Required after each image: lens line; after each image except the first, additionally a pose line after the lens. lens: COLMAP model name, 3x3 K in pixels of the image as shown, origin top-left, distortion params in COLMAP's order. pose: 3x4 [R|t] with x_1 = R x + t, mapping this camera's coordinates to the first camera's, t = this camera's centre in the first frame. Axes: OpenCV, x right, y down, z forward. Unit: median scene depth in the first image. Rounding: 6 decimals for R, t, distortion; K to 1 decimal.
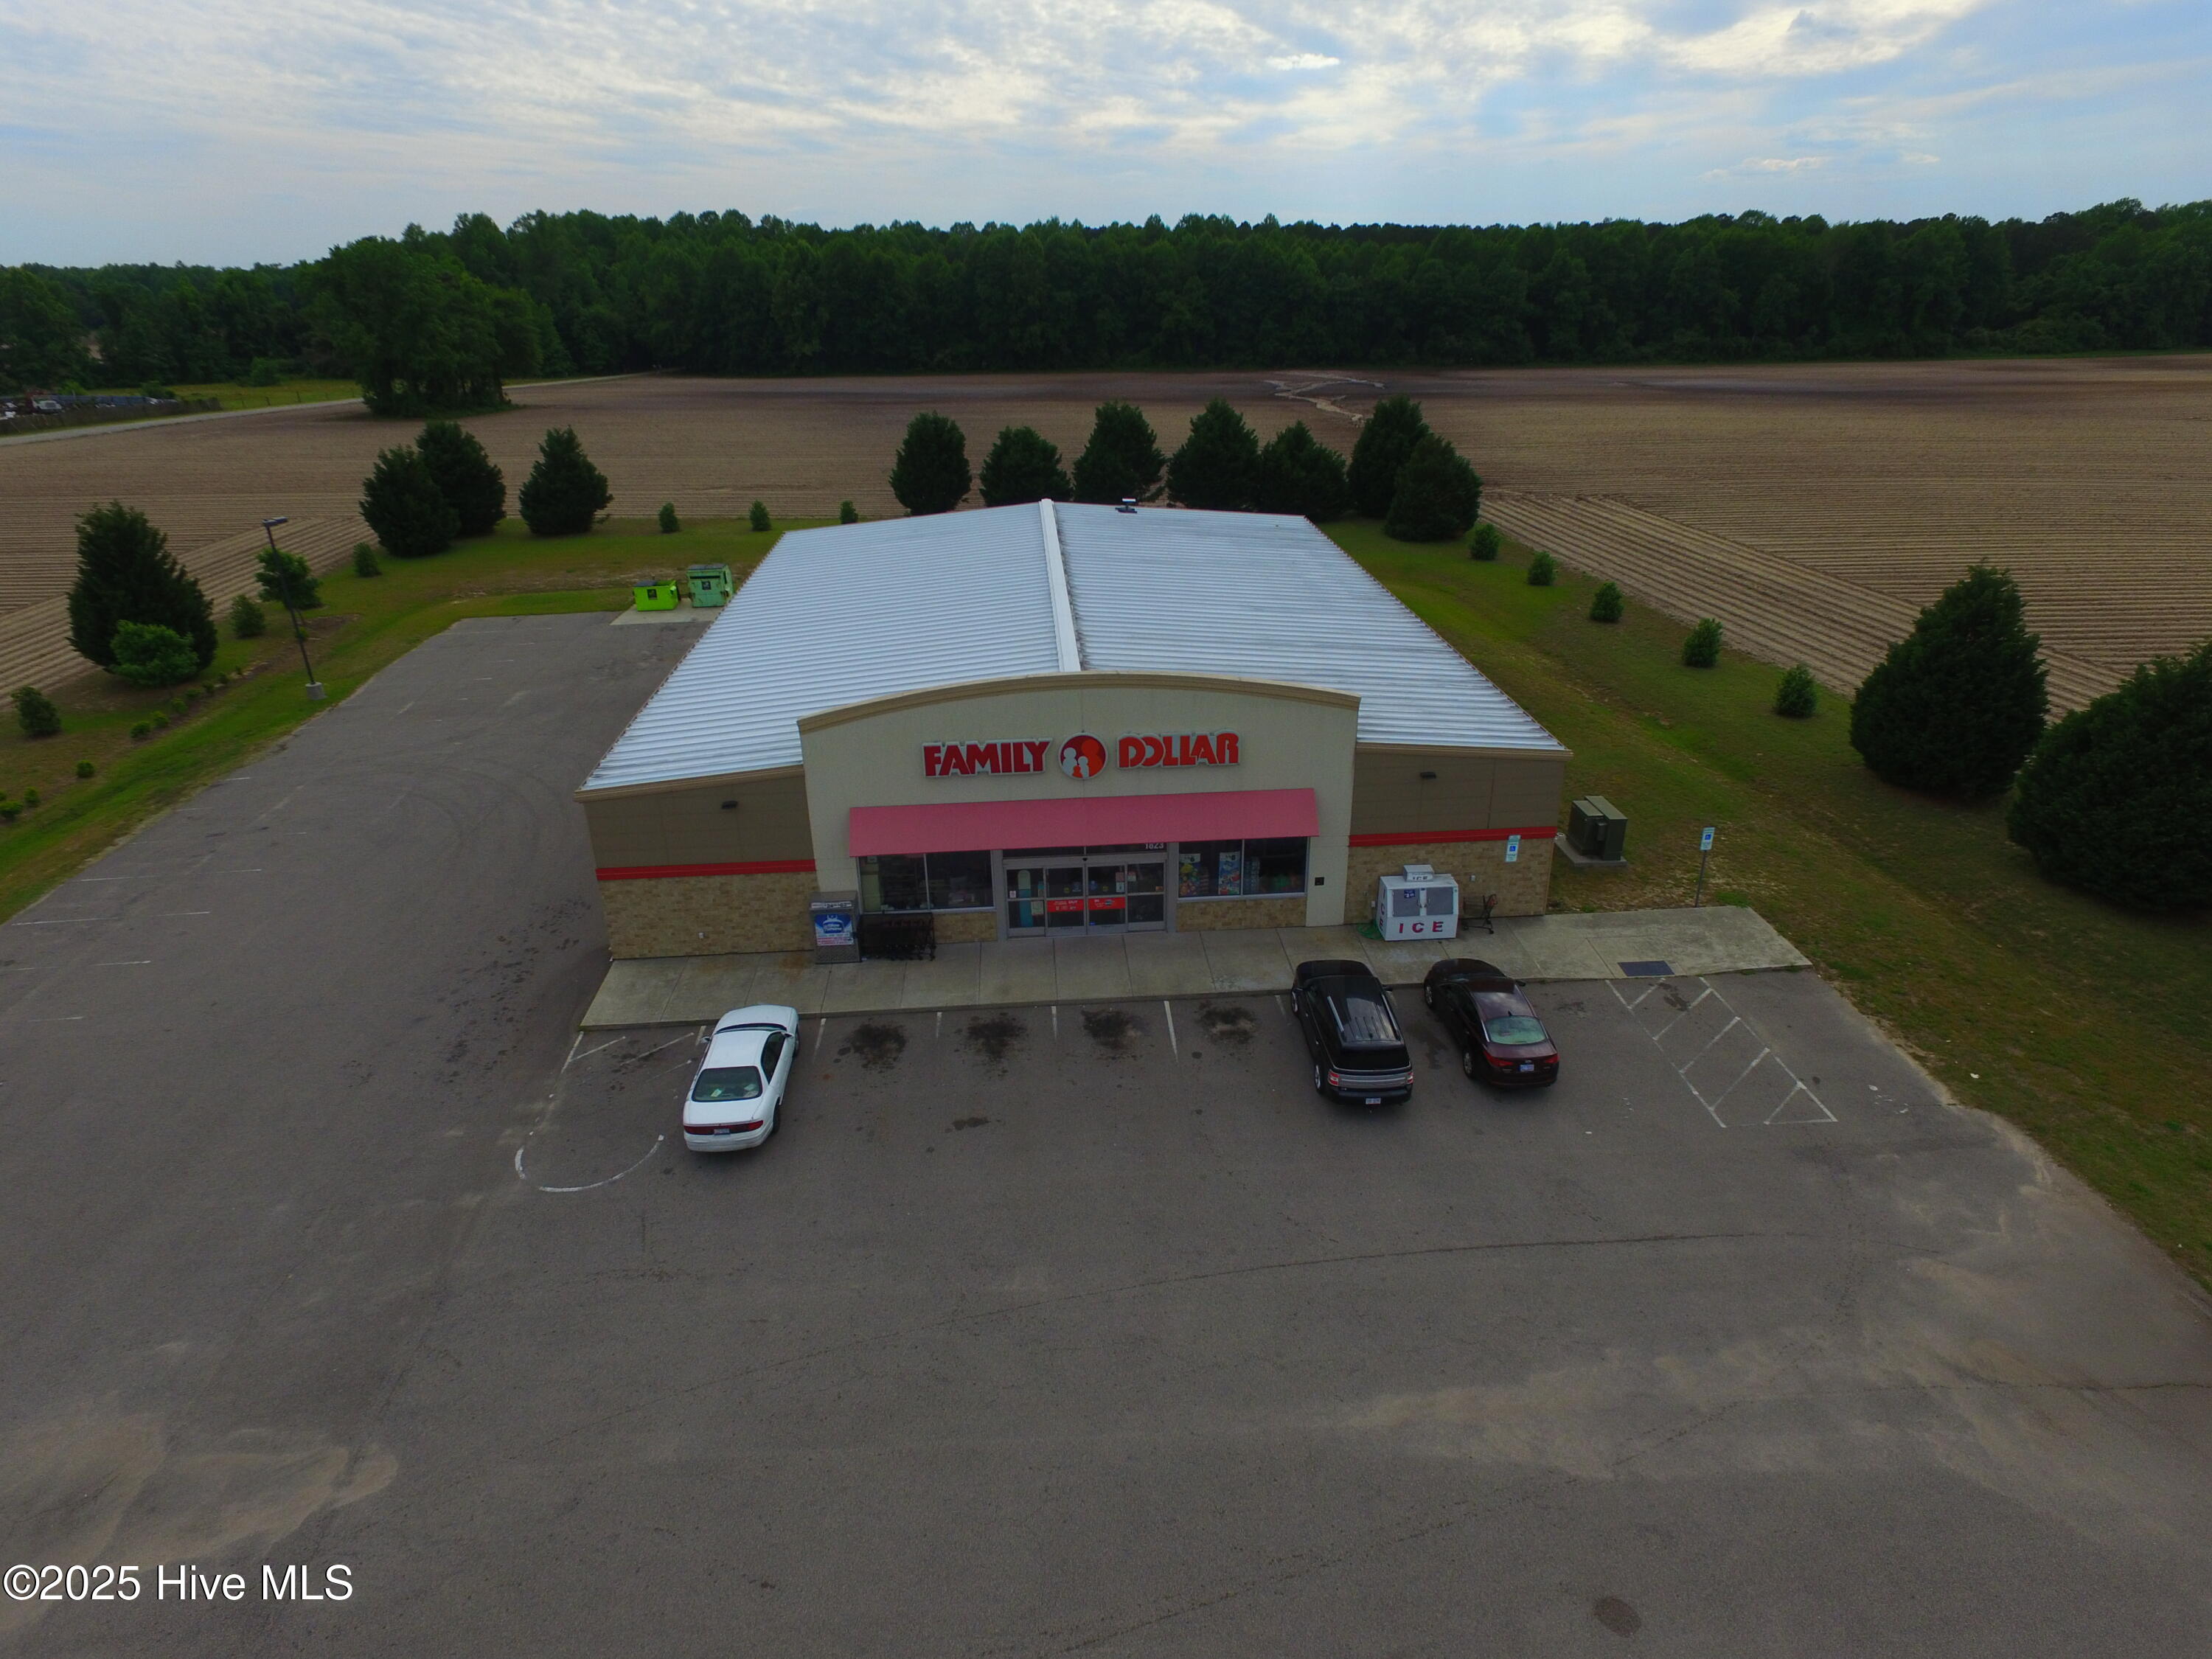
lens RADIAL K [[1283.7, 0, 1097.5], [0, 1283.7, 825.1], [0, 0, 1]] dist [-0.015355, 0.018165]
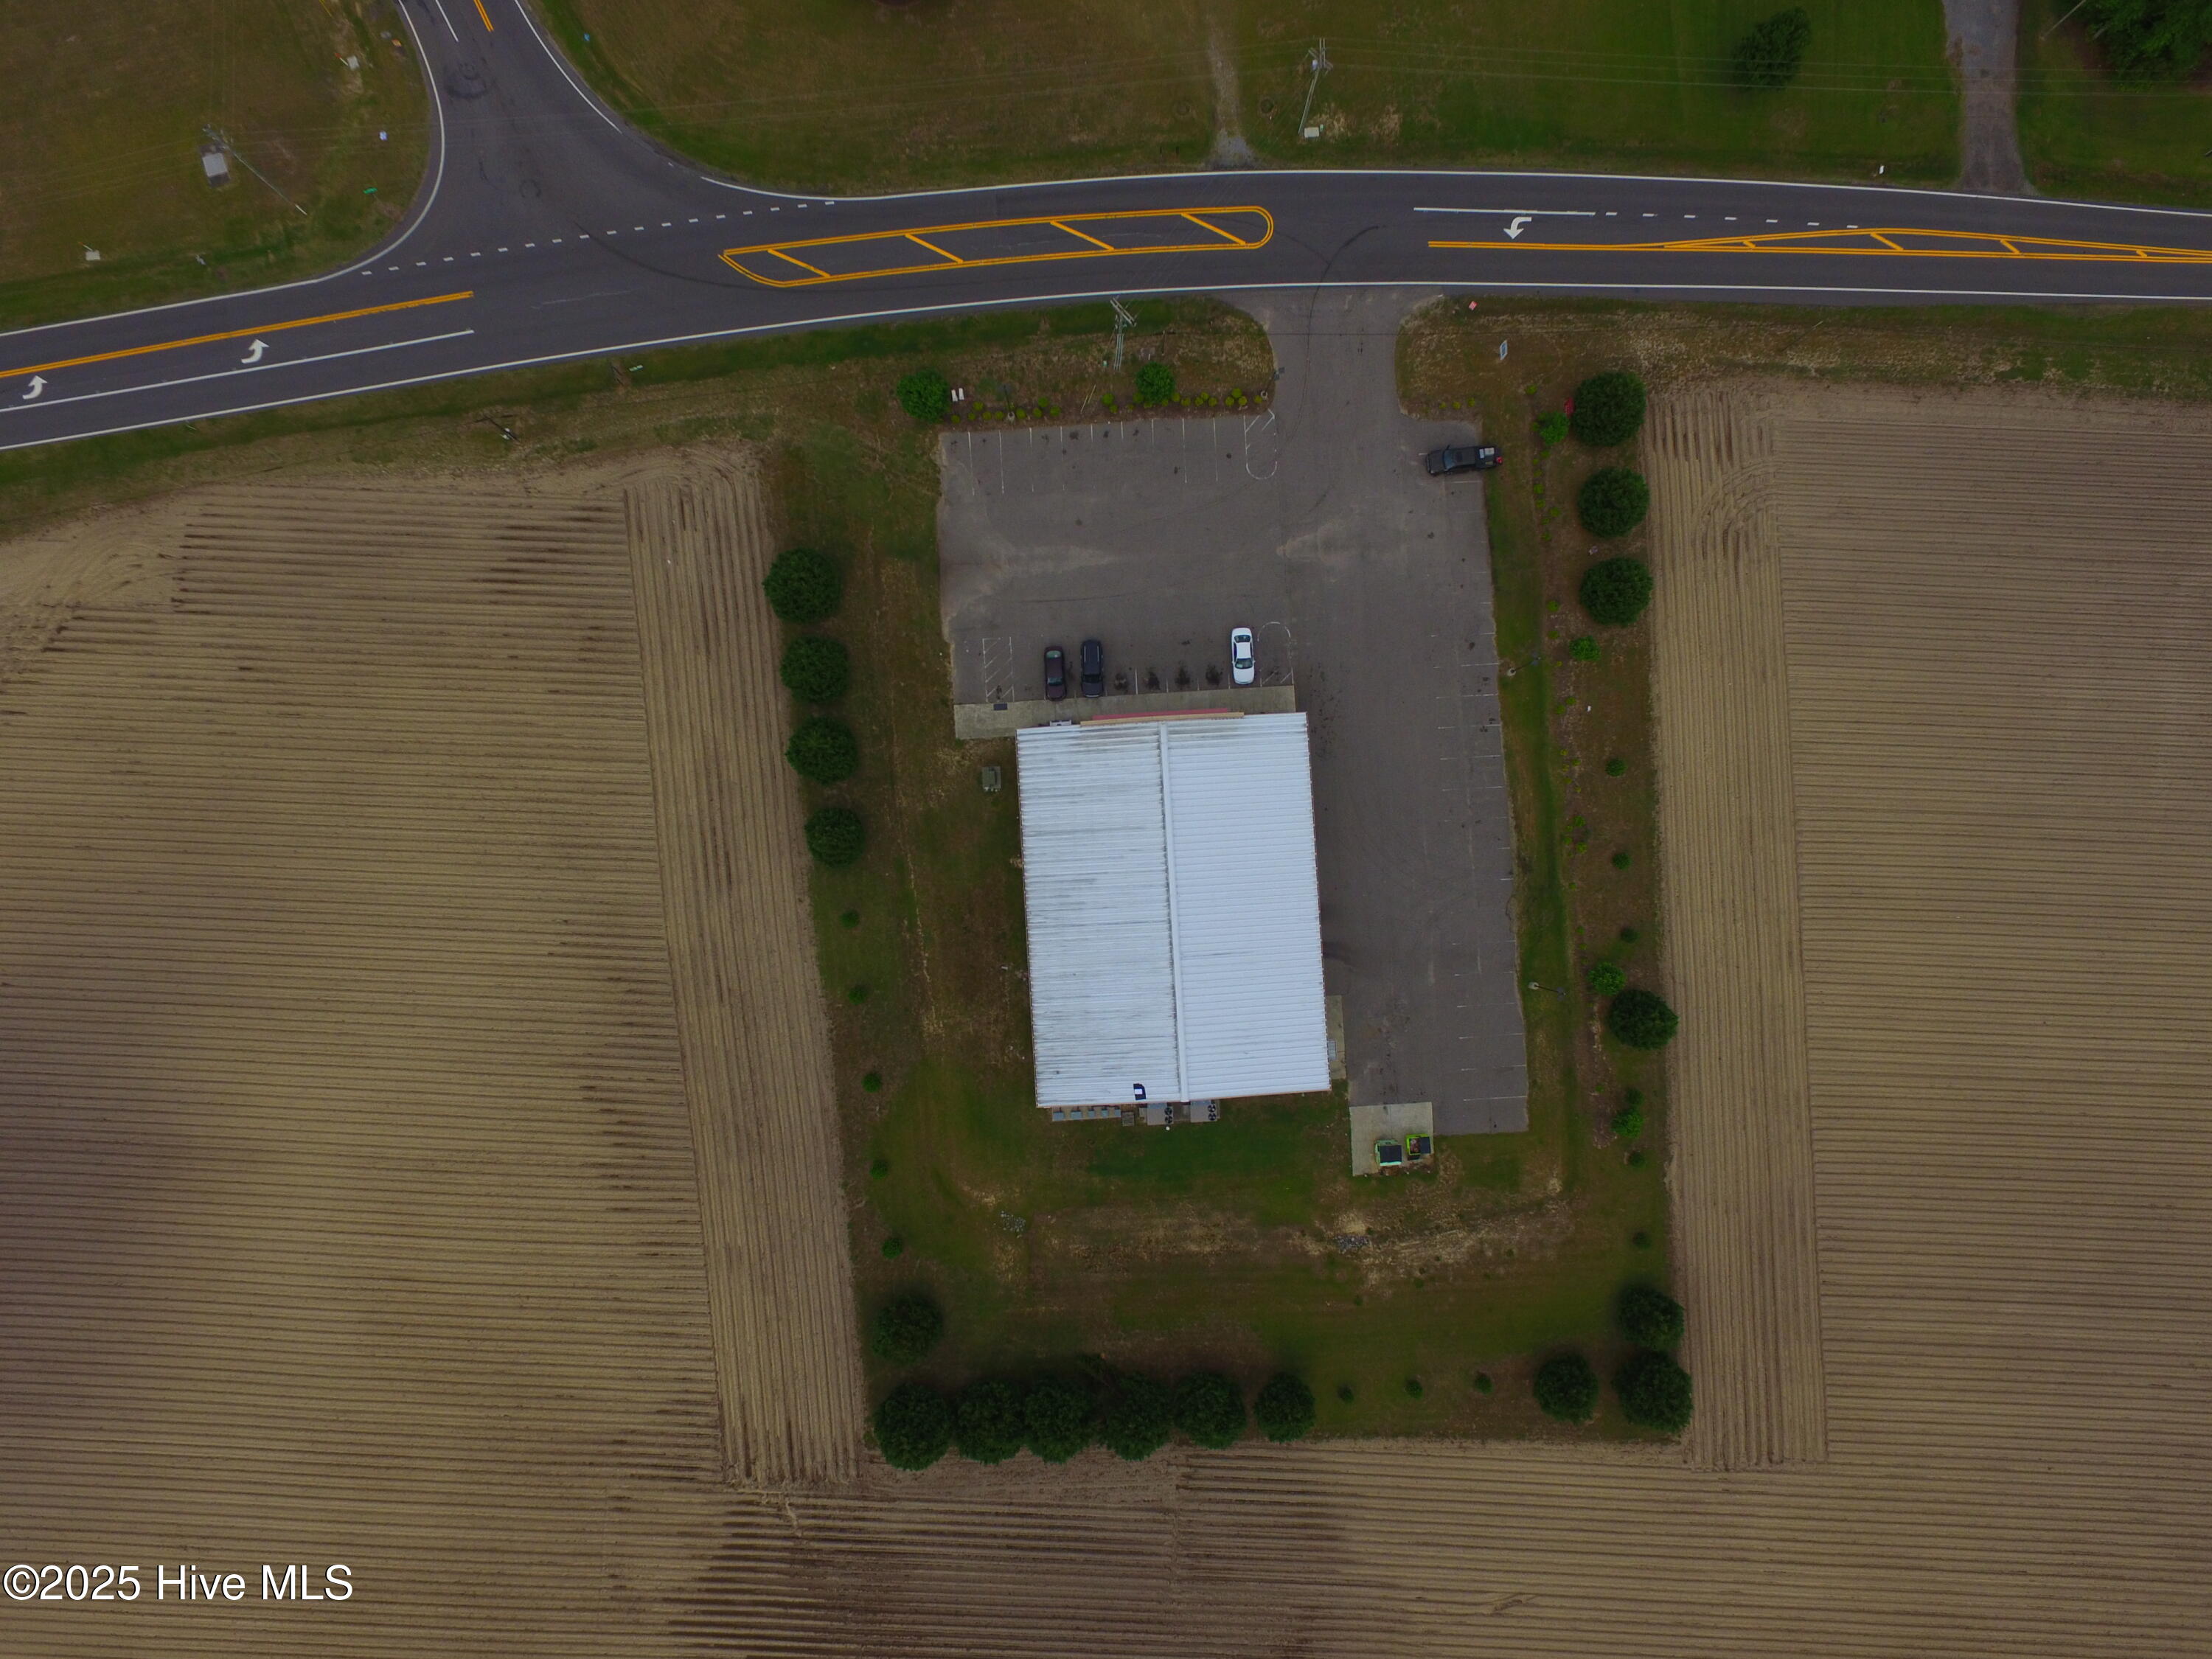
lens RADIAL K [[1258.2, 0, 1106.0], [0, 1258.2, 829.5], [0, 0, 1]] dist [-0.003822, 0.000445]
pose [[-0.999892, -0.005647, 0.013588, 0.084220], [0.014714, -0.377229, 0.926003, -3.088778], [-0.000103, 0.926103, 0.377272, 0.003815]]
